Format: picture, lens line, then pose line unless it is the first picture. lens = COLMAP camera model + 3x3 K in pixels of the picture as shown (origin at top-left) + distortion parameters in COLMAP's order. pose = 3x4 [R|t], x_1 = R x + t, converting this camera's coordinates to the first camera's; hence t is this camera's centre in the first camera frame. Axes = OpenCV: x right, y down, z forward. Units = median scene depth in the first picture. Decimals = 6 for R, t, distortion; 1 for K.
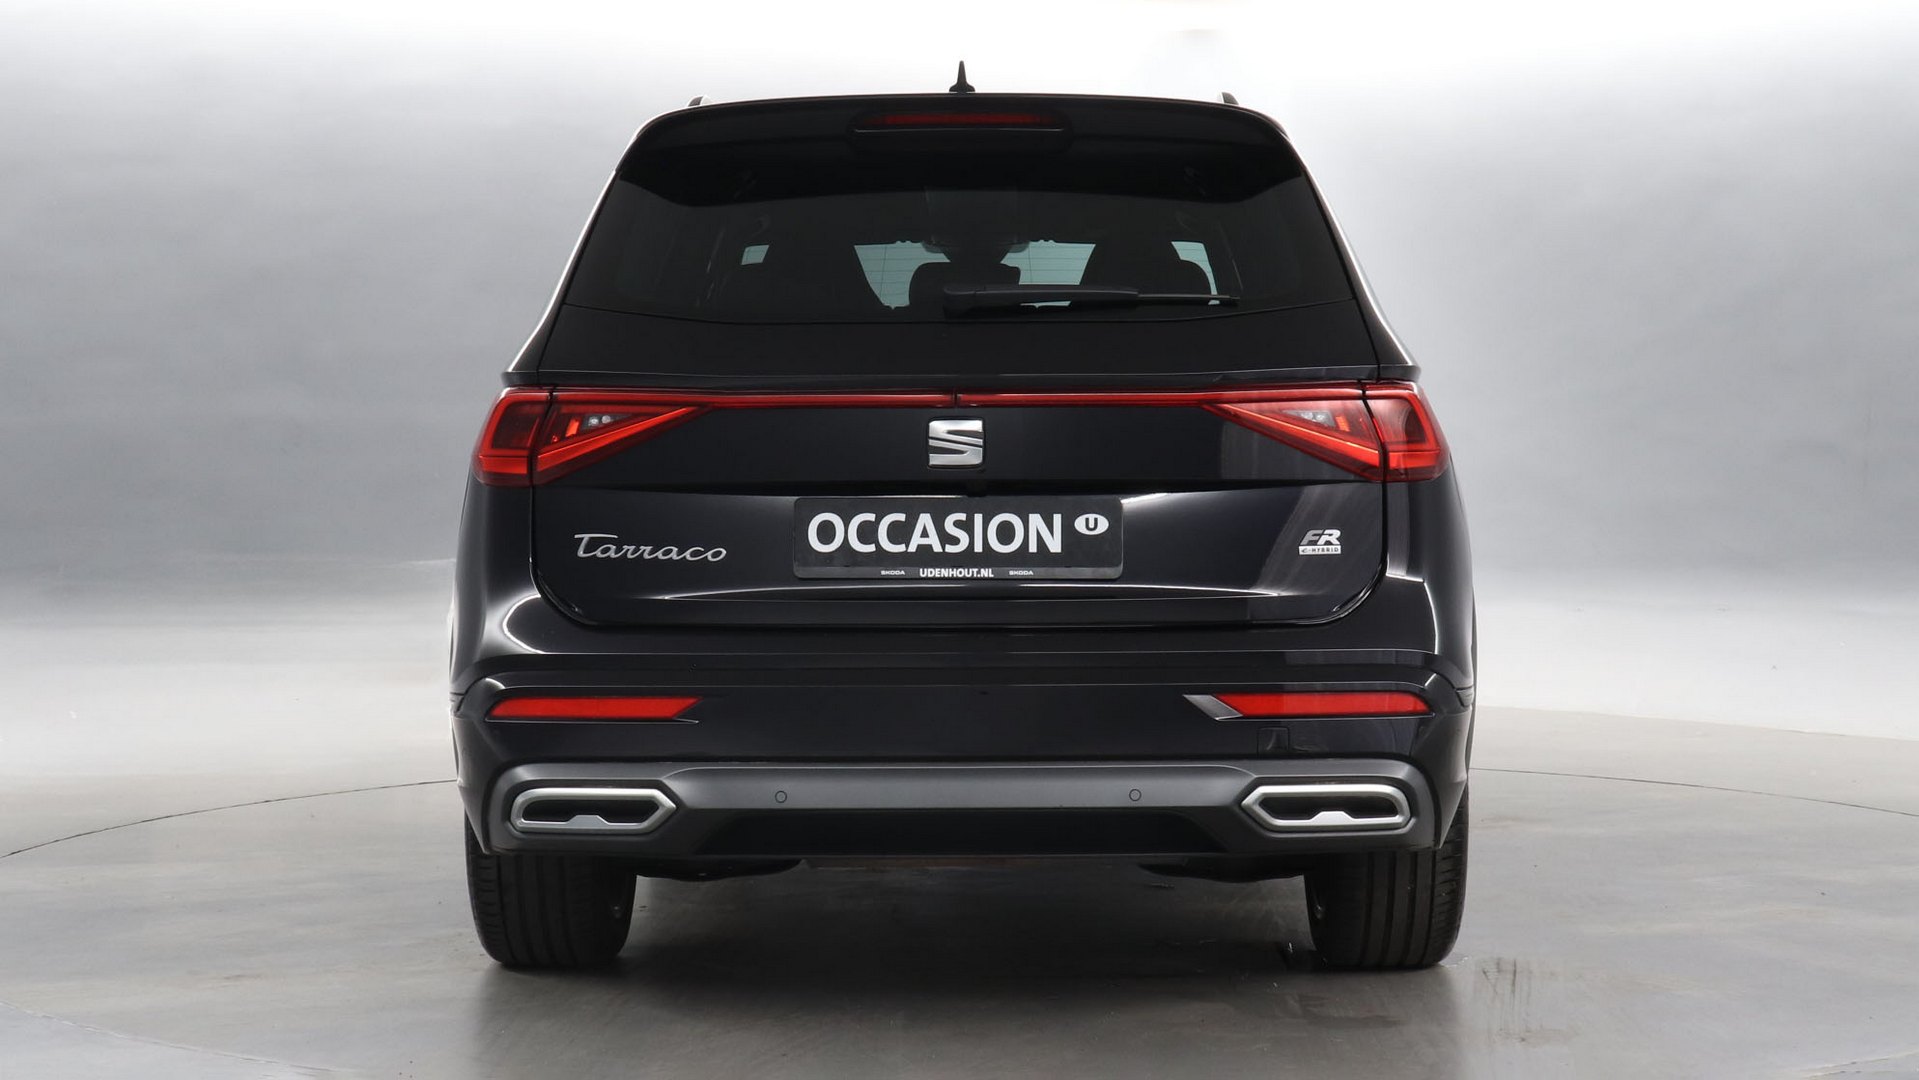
lens RADIAL K [[3006.0, 0, 959.5], [0, 3006.0, 540.0], [0, 0, 1]] dist [0.007738, -2.461004]
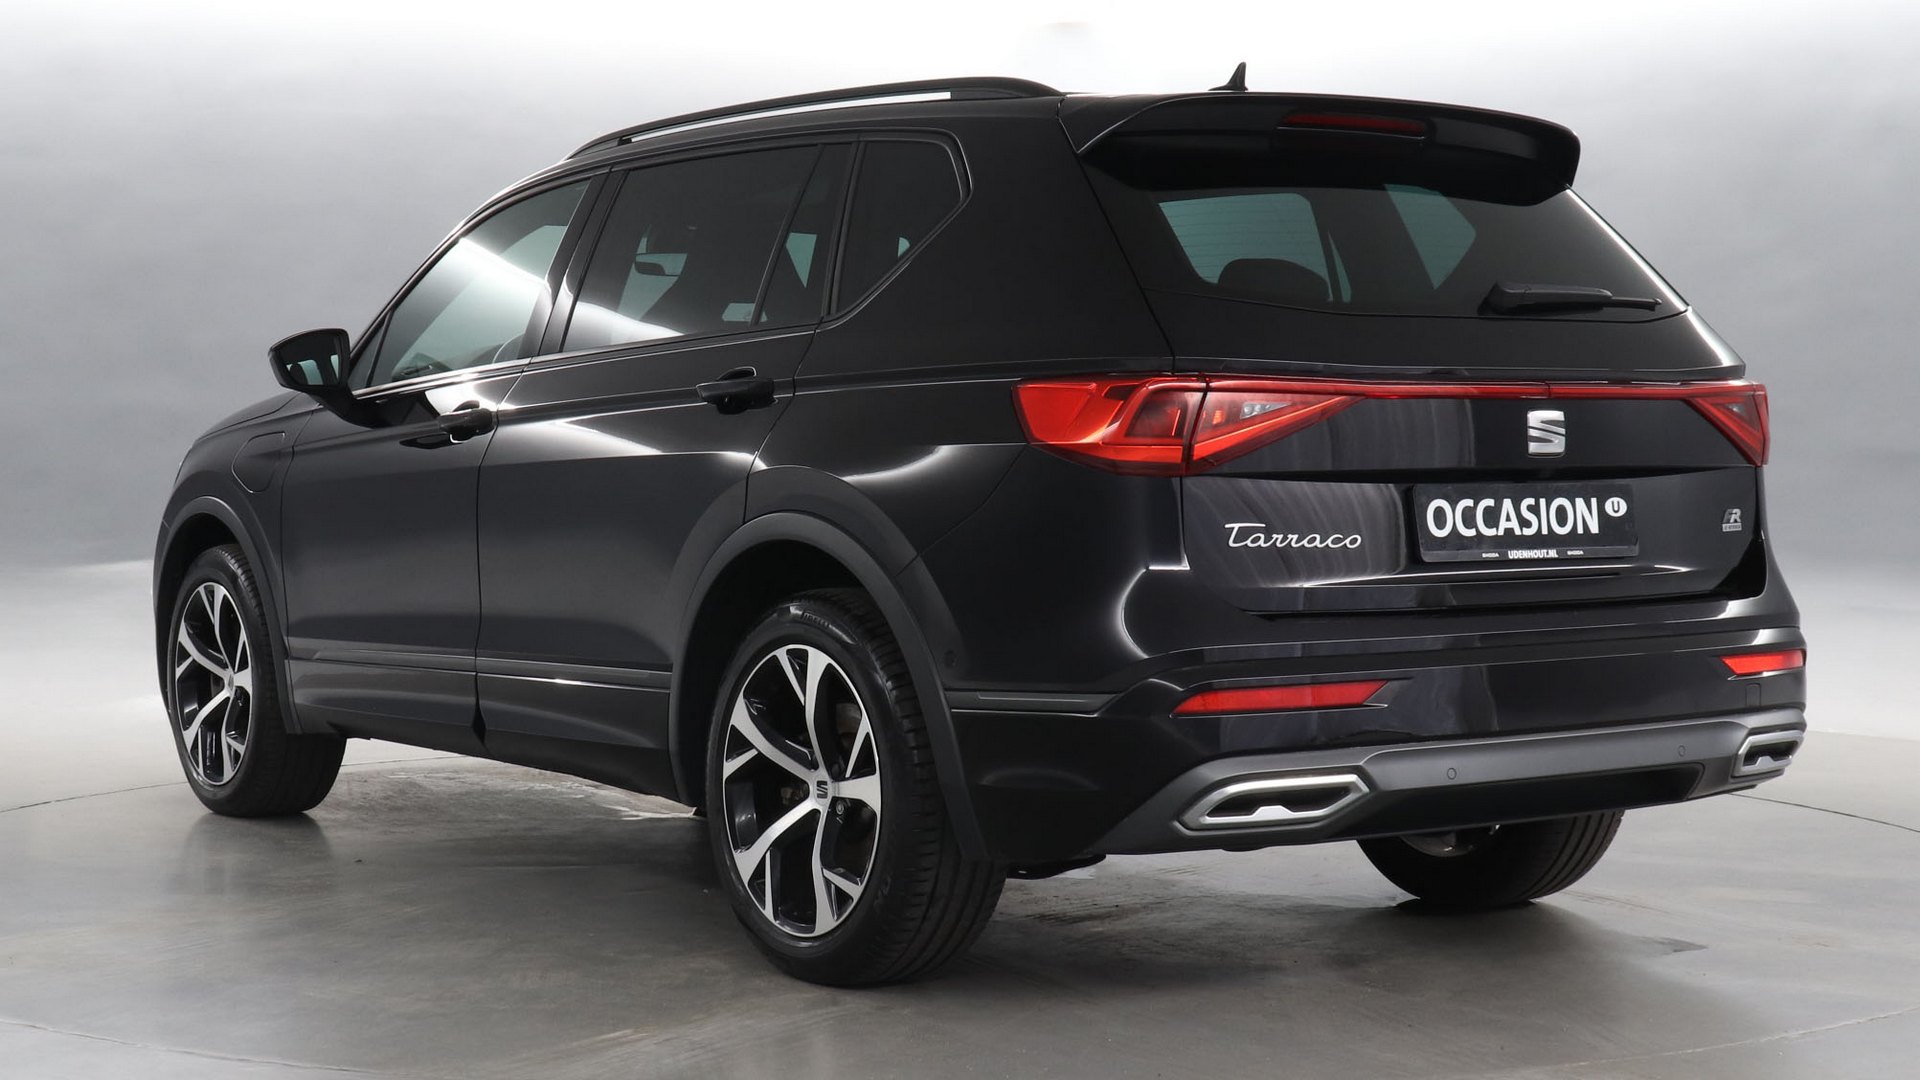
lens RADIAL K [[3125.9, 0, 960.0], [0, 3125.9, 540.0], [0, 0, 1]] dist [0.001468, 0.022606]
pose [[0.800992, -0.018798, 0.598380, -0.823770], [0.018172, 0.999810, 0.007084, -0.005586], [-0.598399, 0.005200, 0.801181, 0.233998]]
